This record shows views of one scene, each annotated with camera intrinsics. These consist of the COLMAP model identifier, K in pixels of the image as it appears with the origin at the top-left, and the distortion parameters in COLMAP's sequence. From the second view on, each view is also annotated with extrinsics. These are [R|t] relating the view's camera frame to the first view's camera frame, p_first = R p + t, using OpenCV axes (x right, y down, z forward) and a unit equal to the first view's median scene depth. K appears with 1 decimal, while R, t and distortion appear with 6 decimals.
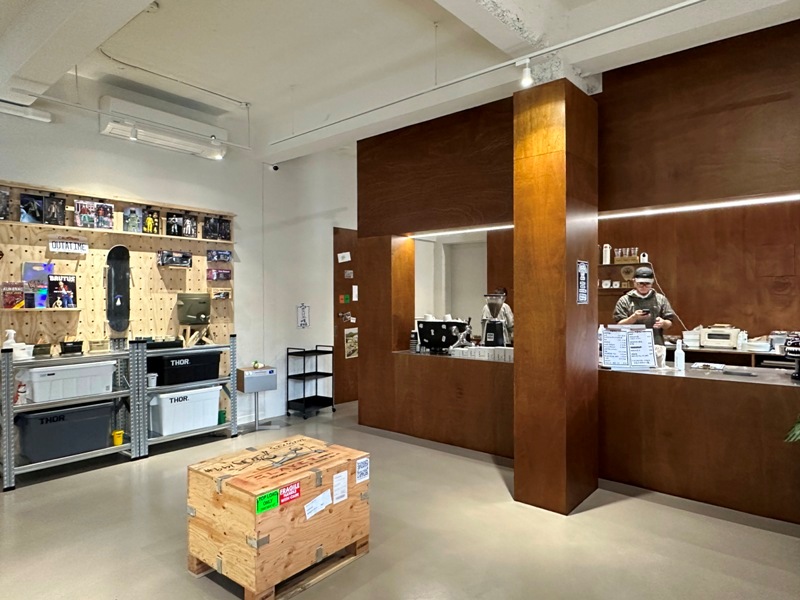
lens RADIAL K [[510.5, 0, 400.2], [0, 510.5, 303.3], [0, 0, 1]] dist [-0.003723, -0.003104]
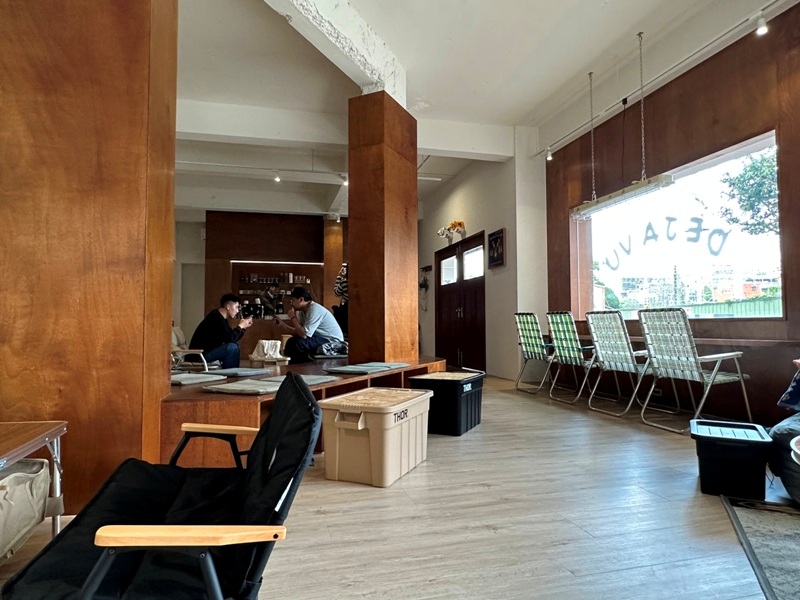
lens RADIAL K [[499.5, 0, 394.9], [0, 499.5, 298.7], [0, 0, 1]] dist [-0.028273, 0.017680]
pose [[0.591362, 0.044422, 0.805182, -1.323768], [0.007495, 0.998136, -0.060572, 0.154124], [-0.806371, 0.041855, 0.589927, -0.712076]]
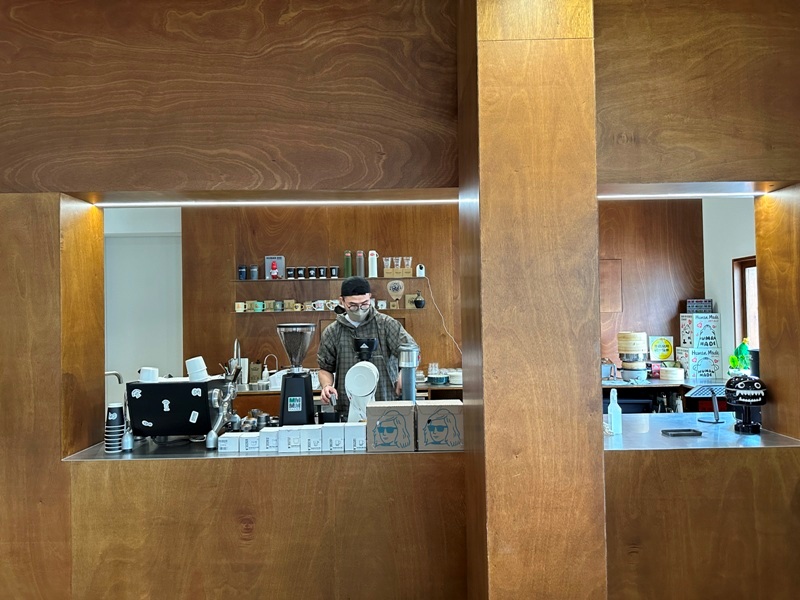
lens RADIAL K [[561.0, 0, 401.8], [0, 561.0, 302.0], [0, 0, 1]] dist [0.054375, -0.072050]
pose [[0.762789, 0.004814, 0.646629, -0.121361], [0.019451, 0.999349, -0.030386, -0.021352], [-0.646354, 0.035756, 0.762199, 0.492261]]
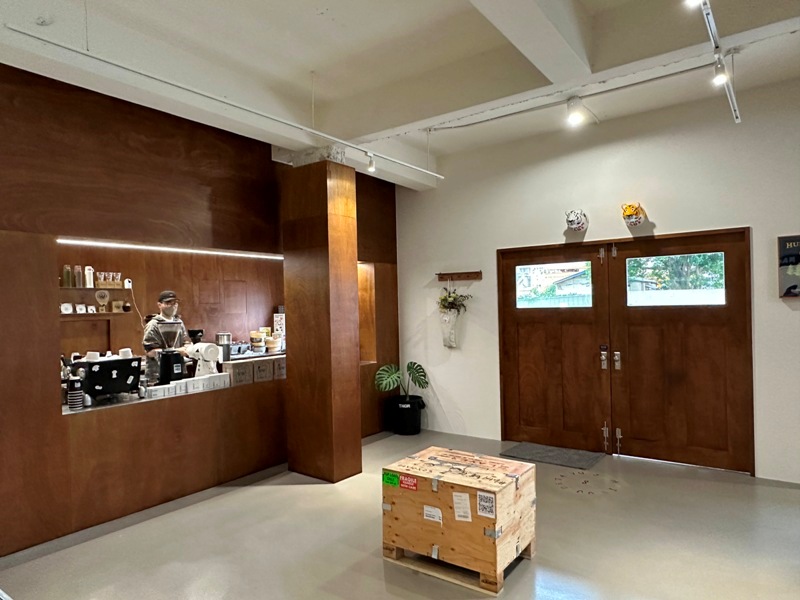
lens RADIAL K [[510.5, 0, 398.6], [0, 510.5, 303.4], [0, 0, 1]] dist [-0.003723, -0.003104]
pose [[-0.063140, 0.008814, 0.997966, -0.781745], [0.031690, 0.999474, -0.006822, -0.032272], [-0.997501, 0.031195, -0.063386, 0.681840]]
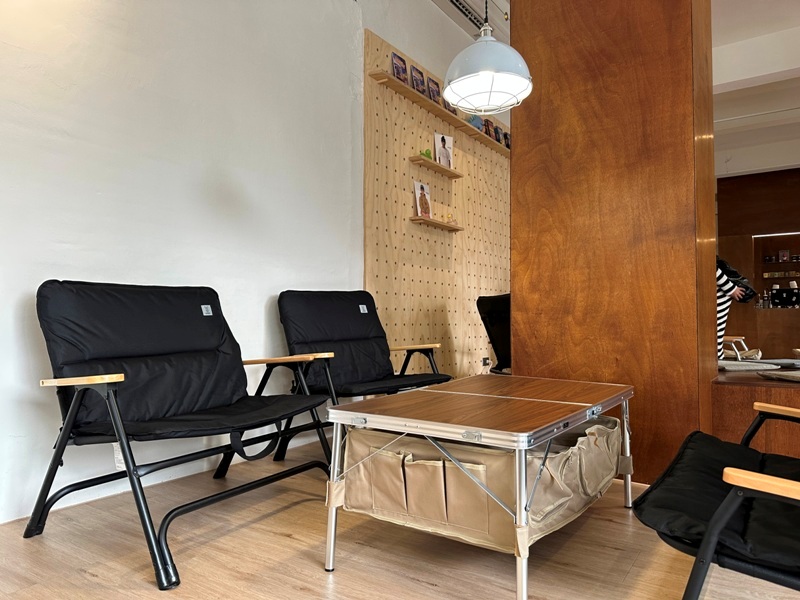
lens RADIAL K [[561.0, 0, 407.9], [0, 561.0, 298.9], [0, 0, 1]] dist [0.054375, -0.072050]
pose [[0.996267, 0.007440, 0.085999, -1.373960], [-0.003197, 0.998776, -0.049367, 0.173888], [-0.086261, 0.048908, 0.995071, -0.717619]]
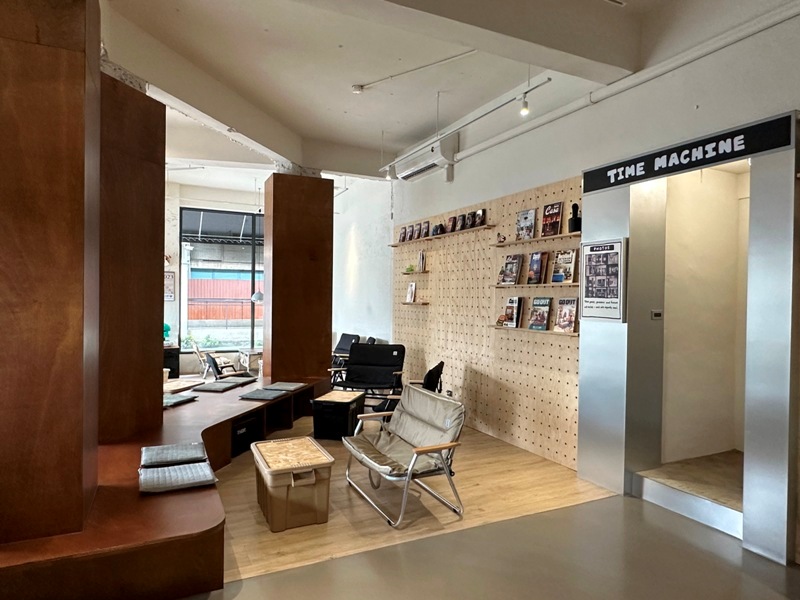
lens RADIAL K [[510.5, 0, 400.0], [0, 510.5, 302.0], [0, 0, 1]] dist [-0.003723, -0.003104]
pose [[-0.421117, 0.005656, -0.906989, -0.018095], [-0.019159, 0.999702, 0.015130, 0.001726], [0.906804, 0.023749, -0.420883, 0.624444]]
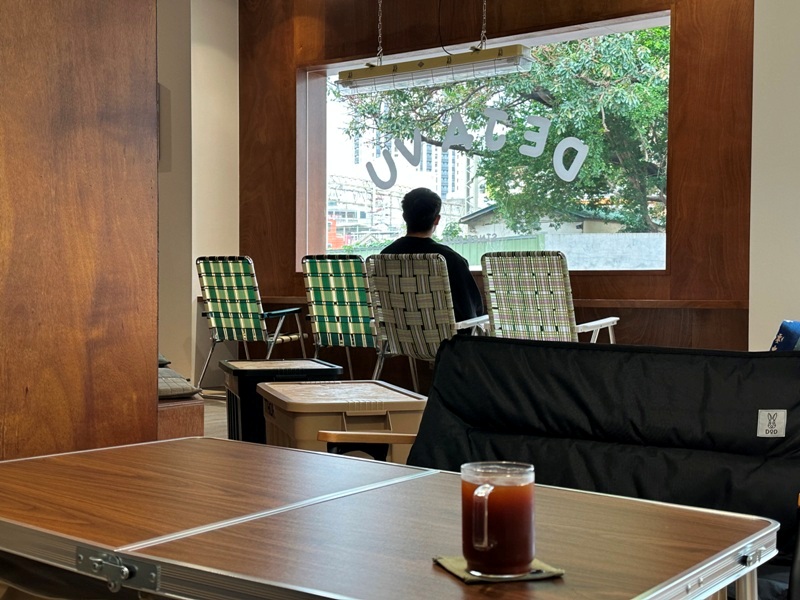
lens RADIAL K [[1085.2, 0, 393.1], [0, 1085.2, 297.0], [0, 0, 1]] dist [0.135297, 0.000000]
pose [[-0.078257, -0.003656, 0.996927, -1.556270], [0.001626, 0.999991, 0.003795, 0.165903], [-0.996932, 0.001918, -0.078250, -0.373912]]
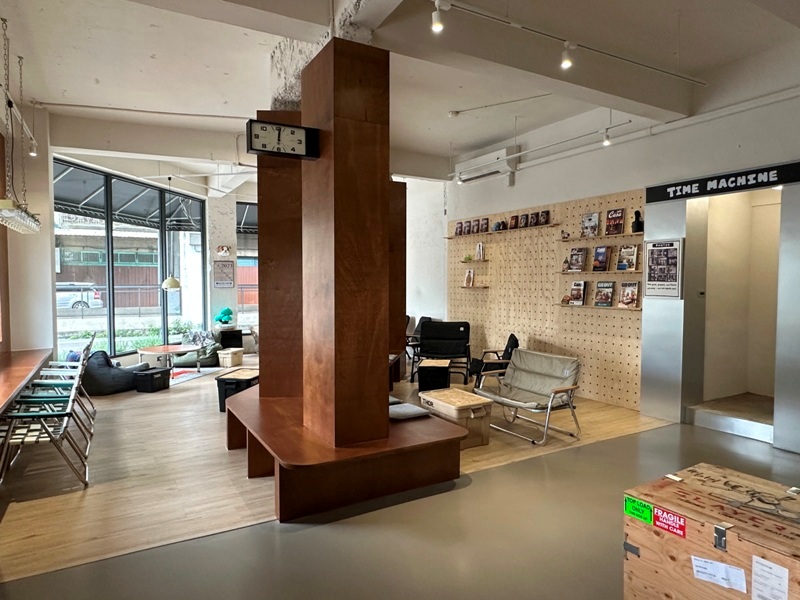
lens RADIAL K [[510.5, 0, 400.0], [0, 510.5, 301.6], [0, 0, 1]] dist [-0.003723, -0.003104]
pose [[-0.352966, 0.040096, -0.934777, 0.329612], [-0.008427, 0.998905, 0.046029, -0.001360], [0.935598, 0.024124, -0.352242, 0.440848]]
